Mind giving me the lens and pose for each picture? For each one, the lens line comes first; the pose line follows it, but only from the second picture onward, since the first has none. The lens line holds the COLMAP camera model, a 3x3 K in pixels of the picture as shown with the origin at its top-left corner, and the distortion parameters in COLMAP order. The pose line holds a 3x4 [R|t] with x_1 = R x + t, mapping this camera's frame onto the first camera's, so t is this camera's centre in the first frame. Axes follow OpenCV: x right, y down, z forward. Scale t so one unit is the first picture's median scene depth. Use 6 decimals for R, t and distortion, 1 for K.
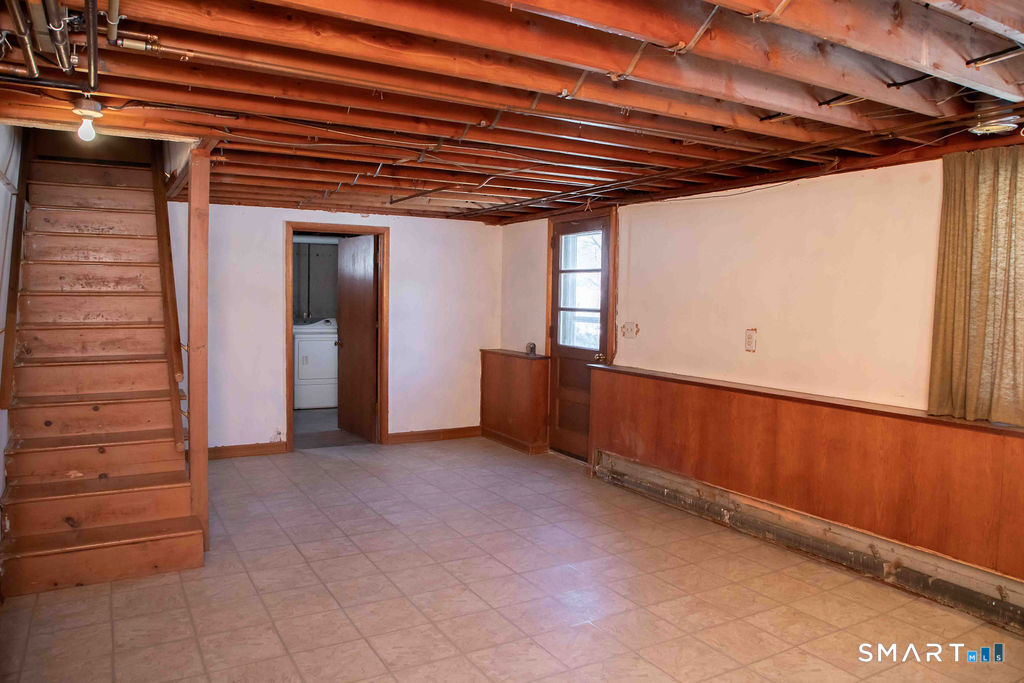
lens RADIAL K [[708.1, 0, 509.4], [0, 708.1, 337.0], [0, 0, 1]] dist [-0.071283, 0.034057]
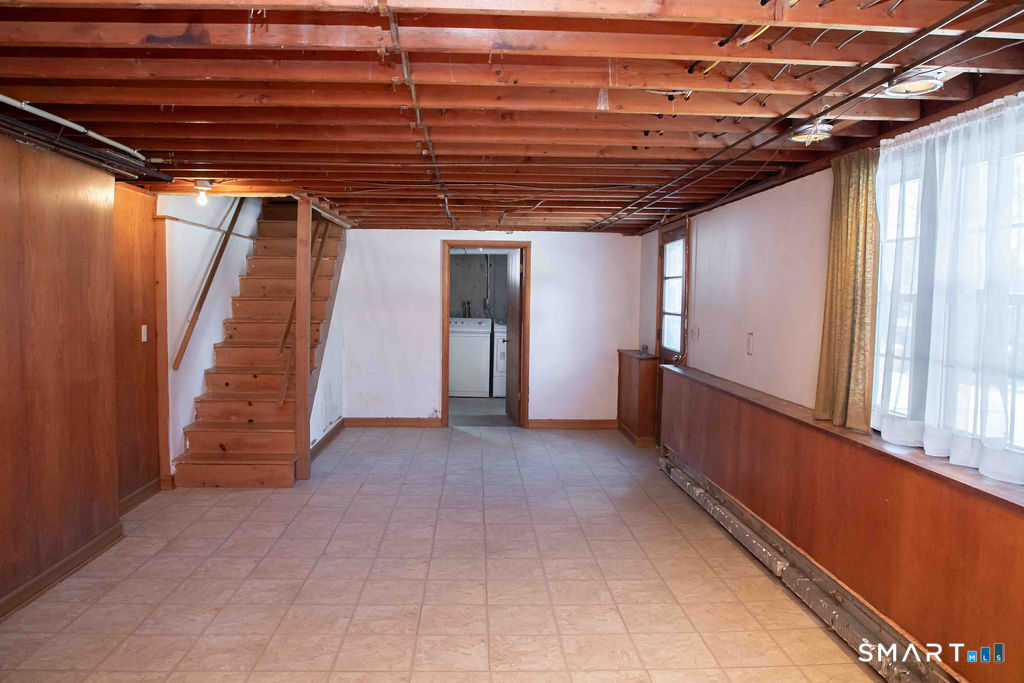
lens RADIAL K [[713.3, 0, 517.1], [0, 713.3, 338.0], [0, 0, 1]] dist [-0.063623, 0.024928]
pose [[0.890886, 0.023730, -0.453606, 0.511188], [-0.026040, 0.999660, 0.001154, 0.003843], [0.453479, 0.010784, 0.891202, -0.083290]]
